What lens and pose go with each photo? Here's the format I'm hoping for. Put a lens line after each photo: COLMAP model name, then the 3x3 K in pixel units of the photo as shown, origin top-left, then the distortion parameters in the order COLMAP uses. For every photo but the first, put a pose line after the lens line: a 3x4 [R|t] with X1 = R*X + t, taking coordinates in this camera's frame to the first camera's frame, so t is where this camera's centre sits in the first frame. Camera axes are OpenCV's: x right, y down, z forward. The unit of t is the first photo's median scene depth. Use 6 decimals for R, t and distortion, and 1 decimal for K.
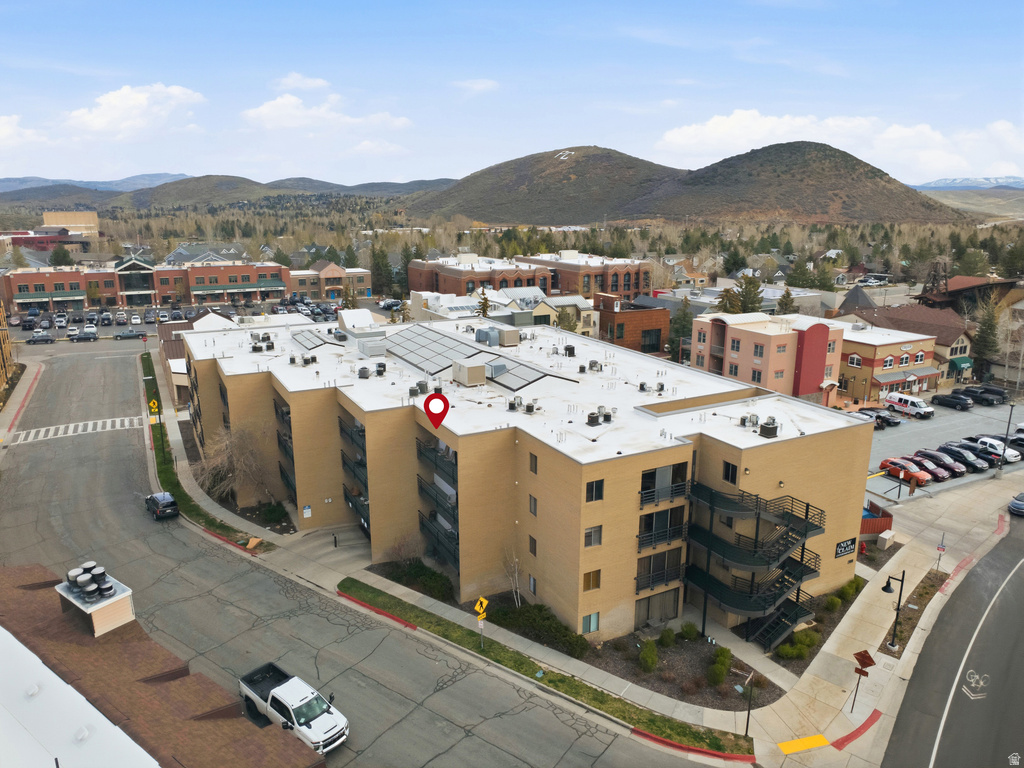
lens RADIAL K [[722.1, 0, 523.3], [0, 722.1, 373.6], [0, 0, 1]] dist [0.003572, 0.002566]
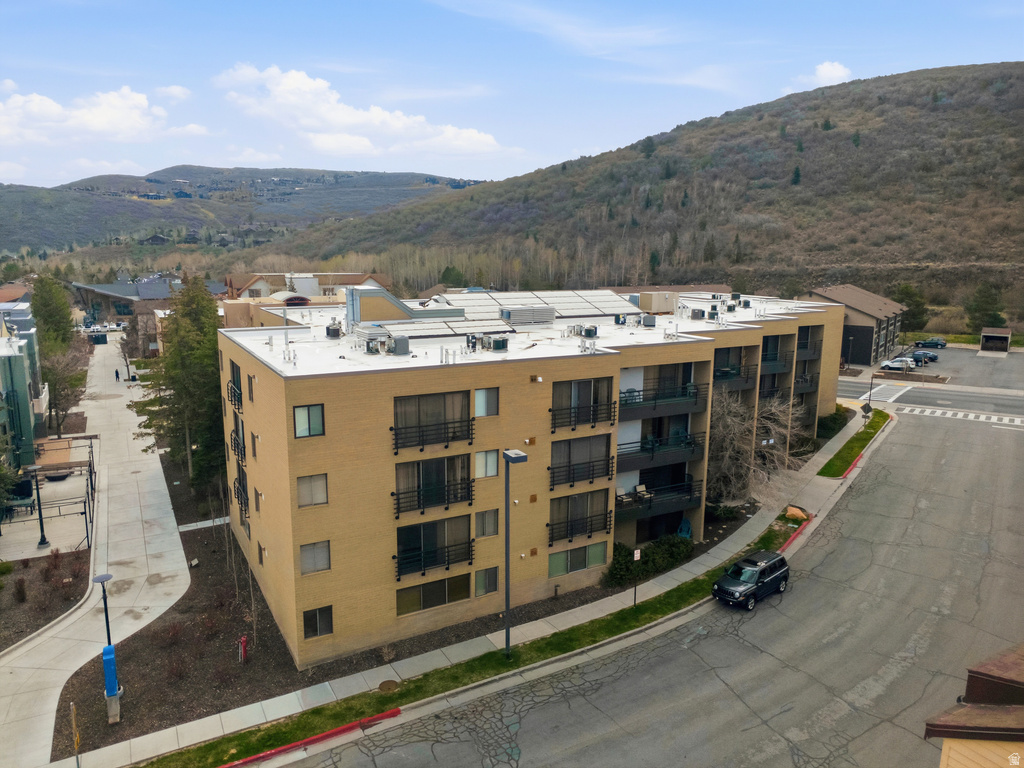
lens RADIAL K [[713.3, 0, 512.0], [0, 713.3, 384.0], [0, 0, 1]] dist [0.006492, -0.001765]
pose [[-0.012517, -0.186304, 0.982412, -0.354004], [0.223890, 0.957022, 0.184341, -0.040432], [-0.974534, 0.222260, 0.029732, 0.390175]]
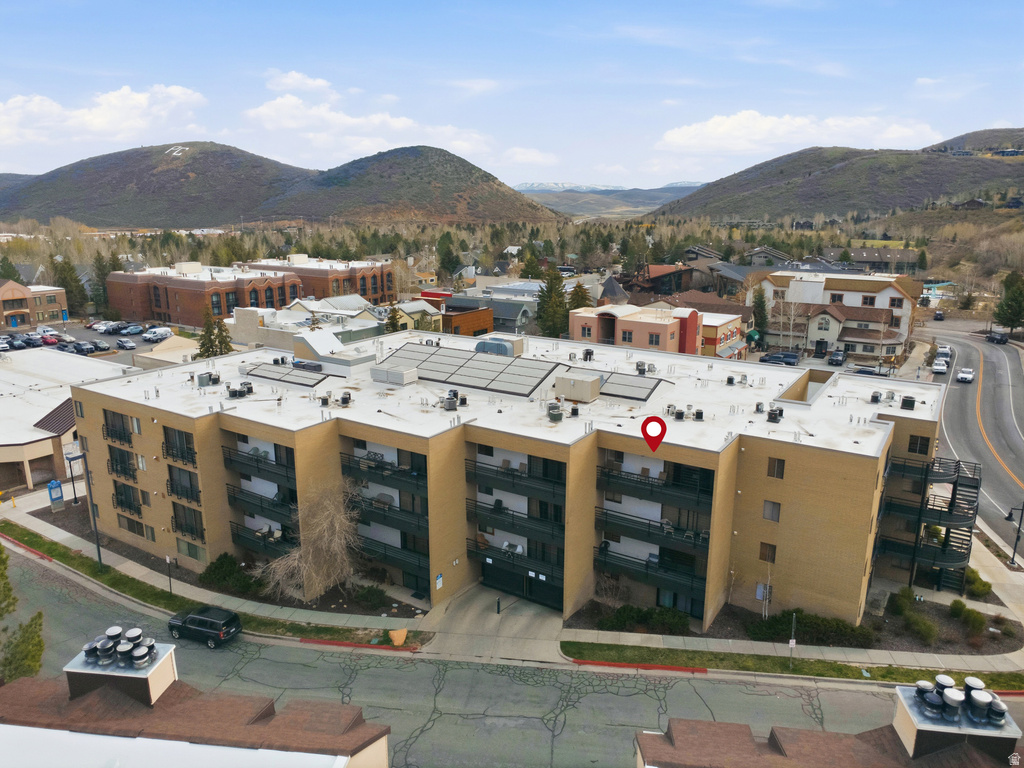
lens RADIAL K [[713.3, 0, 512.0], [0, 713.3, 384.0], [0, 0, 1]] dist [0.006492, -0.001765]
pose [[0.873675, -0.119023, 0.471726, -0.185349], [0.111906, 0.992778, 0.043232, -0.017567], [-0.473465, 0.015019, 0.880685, 0.080348]]
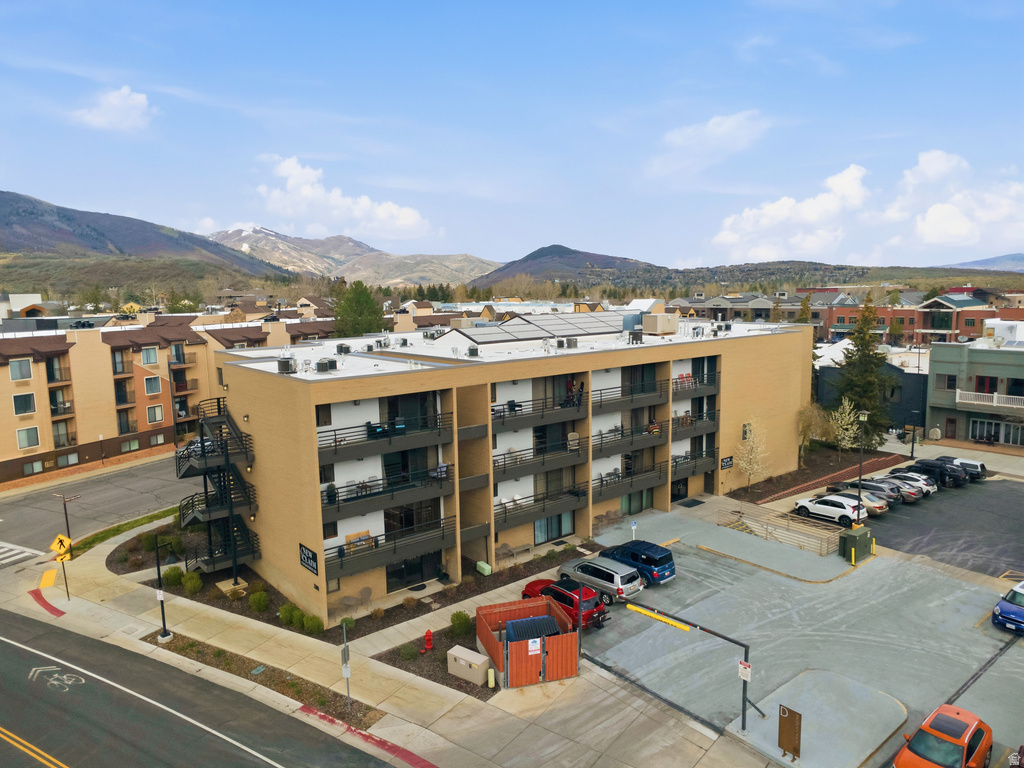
lens RADIAL K [[722.1, 0, 523.3], [0, 722.1, 373.6], [0, 0, 1]] dist [0.003572, 0.002566]
pose [[0.192885, 0.112037, -0.974804, 0.317366], [-0.210758, 0.975003, 0.070357, -0.008804], [0.958319, 0.191877, 0.211677, 0.277880]]
